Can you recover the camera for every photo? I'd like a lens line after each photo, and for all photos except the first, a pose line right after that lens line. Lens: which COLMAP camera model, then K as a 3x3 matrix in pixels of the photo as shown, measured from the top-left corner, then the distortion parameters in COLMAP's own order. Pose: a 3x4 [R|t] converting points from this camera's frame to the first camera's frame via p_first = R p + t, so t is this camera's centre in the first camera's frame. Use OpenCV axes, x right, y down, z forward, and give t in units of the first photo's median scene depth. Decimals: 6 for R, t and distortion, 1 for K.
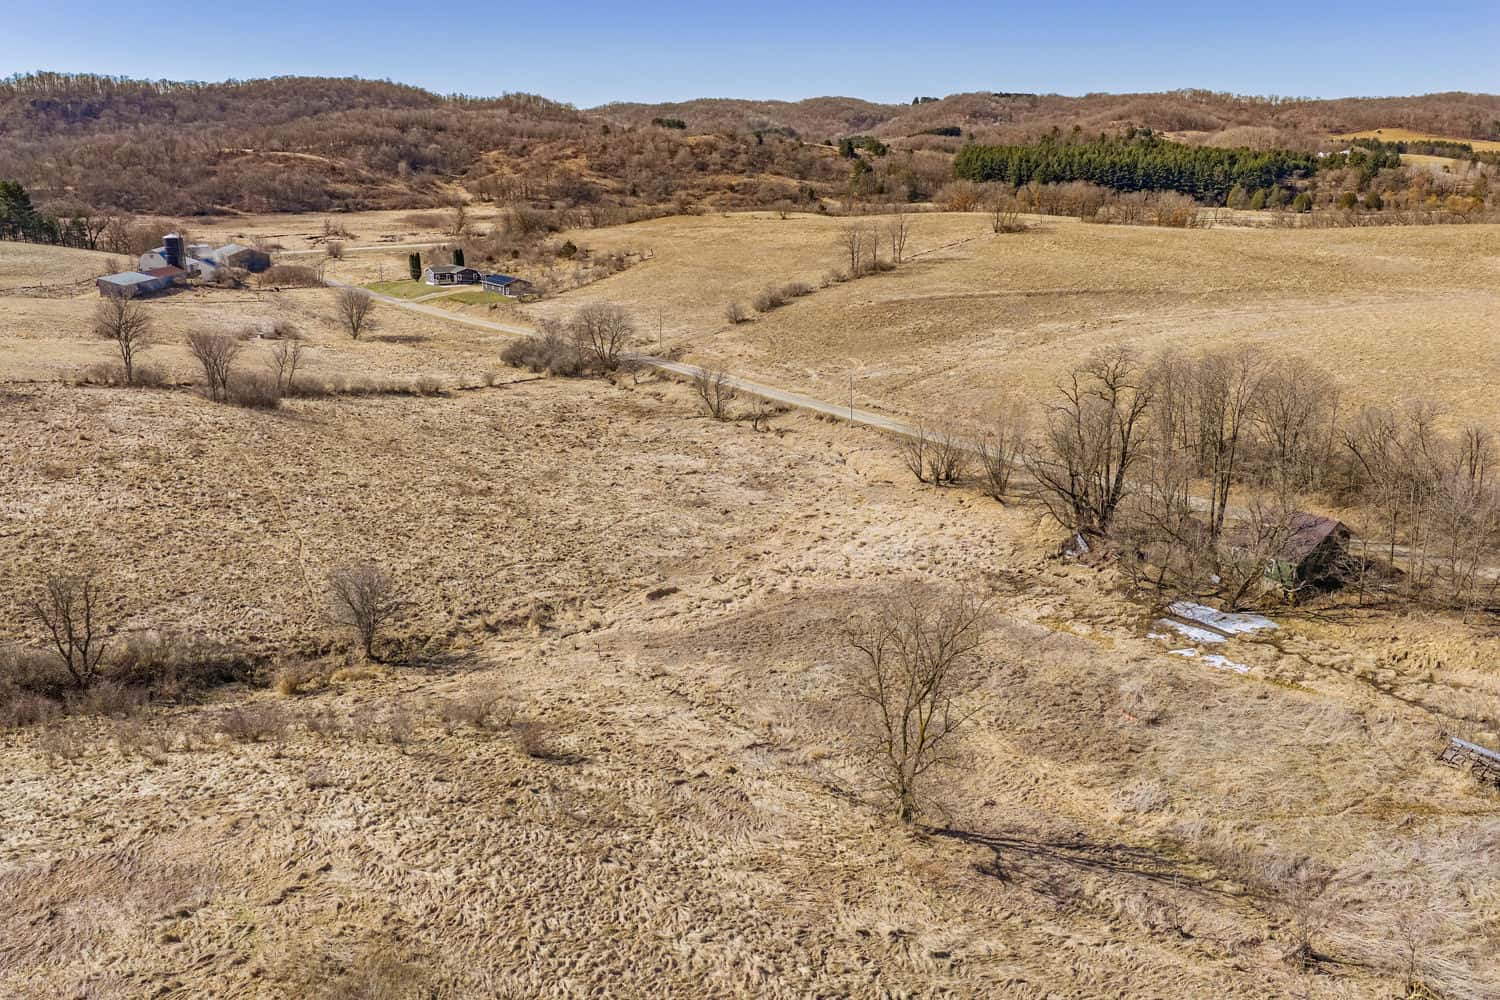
lens RADIAL K [[1242.6, 0, 752.2], [0, 1242.6, 502.2], [0, 0, 1]] dist [0.013396, -0.022284]
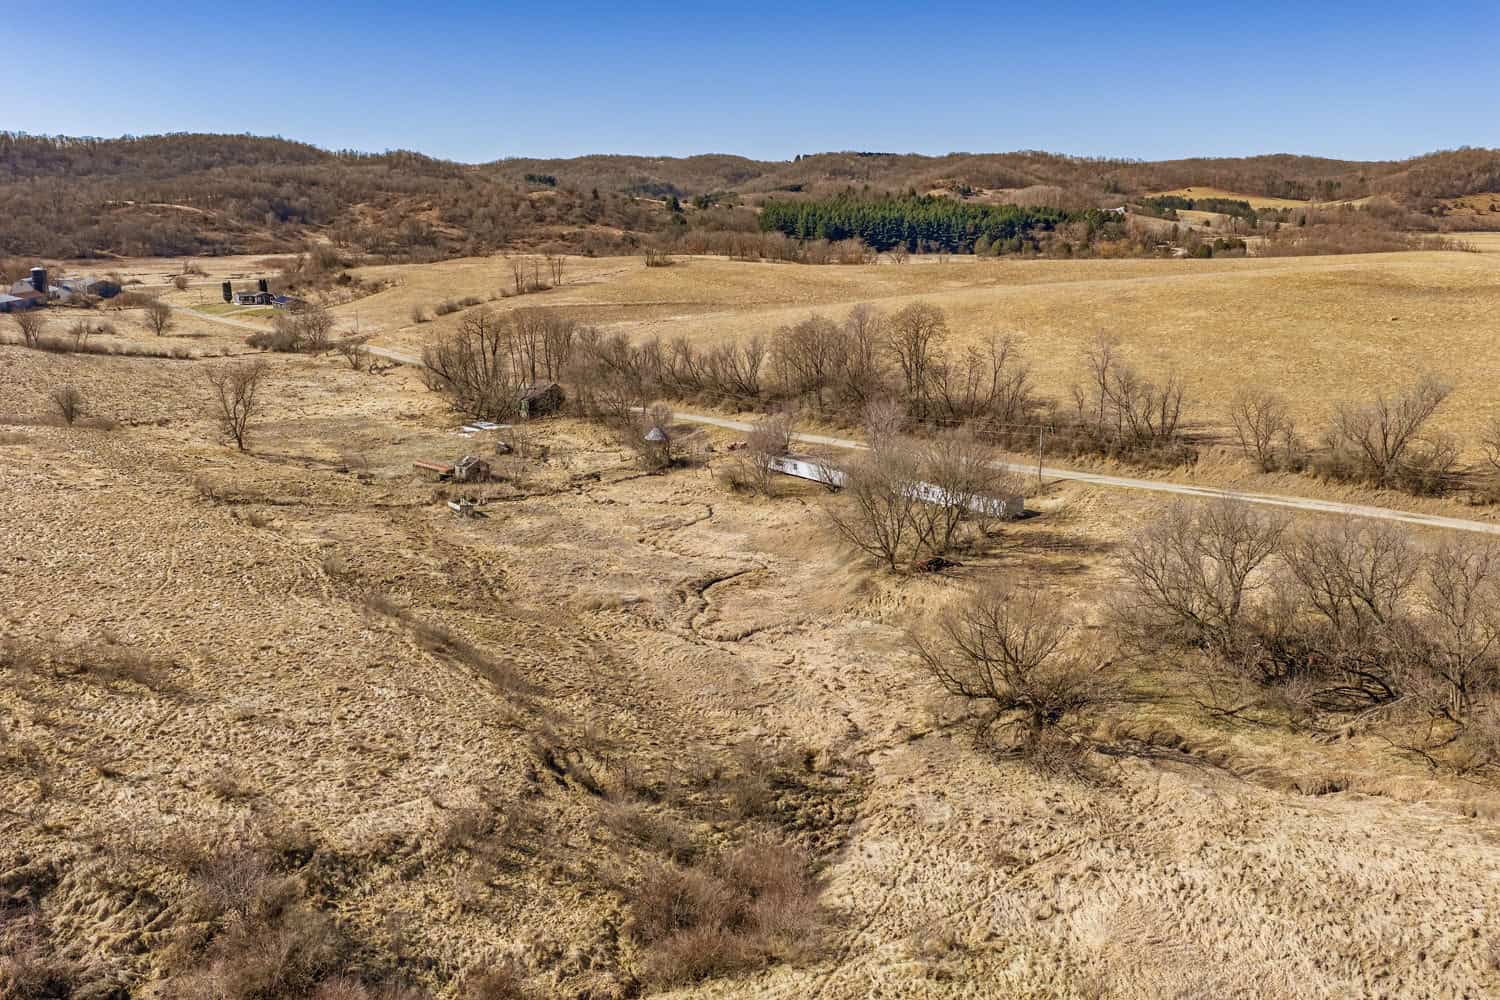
lens RADIAL K [[1242.6, 0, 753.7], [0, 1242.6, 497.2], [0, 0, 1]] dist [0.013396, -0.022284]
pose [[0.998040, -0.009510, 0.061847, 0.095464], [0.012183, 0.999001, -0.042987, 0.043181], [-0.061377, 0.043656, 0.997159, -0.161217]]
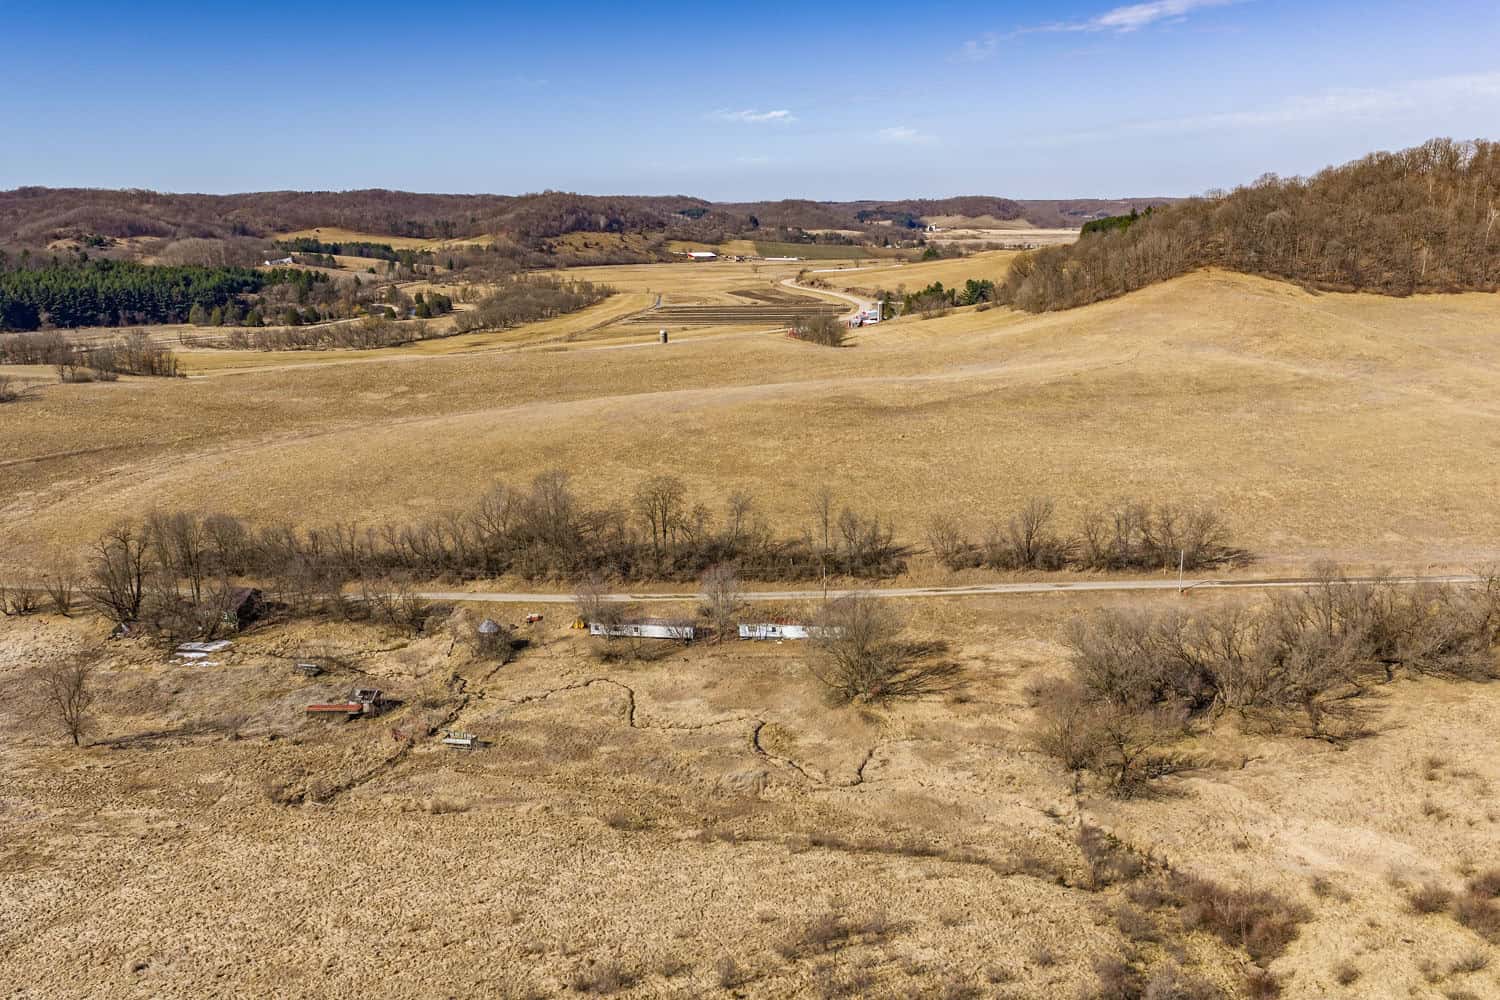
lens RADIAL K [[1242.6, 0, 760.6], [0, 1242.6, 496.6], [0, 0, 1]] dist [0.013396, -0.022284]
pose [[0.714219, -0.159024, 0.681618, -0.045734], [0.200030, 0.979607, 0.018948, -0.000532], [-0.670730, 0.122811, 0.731463, -0.159246]]
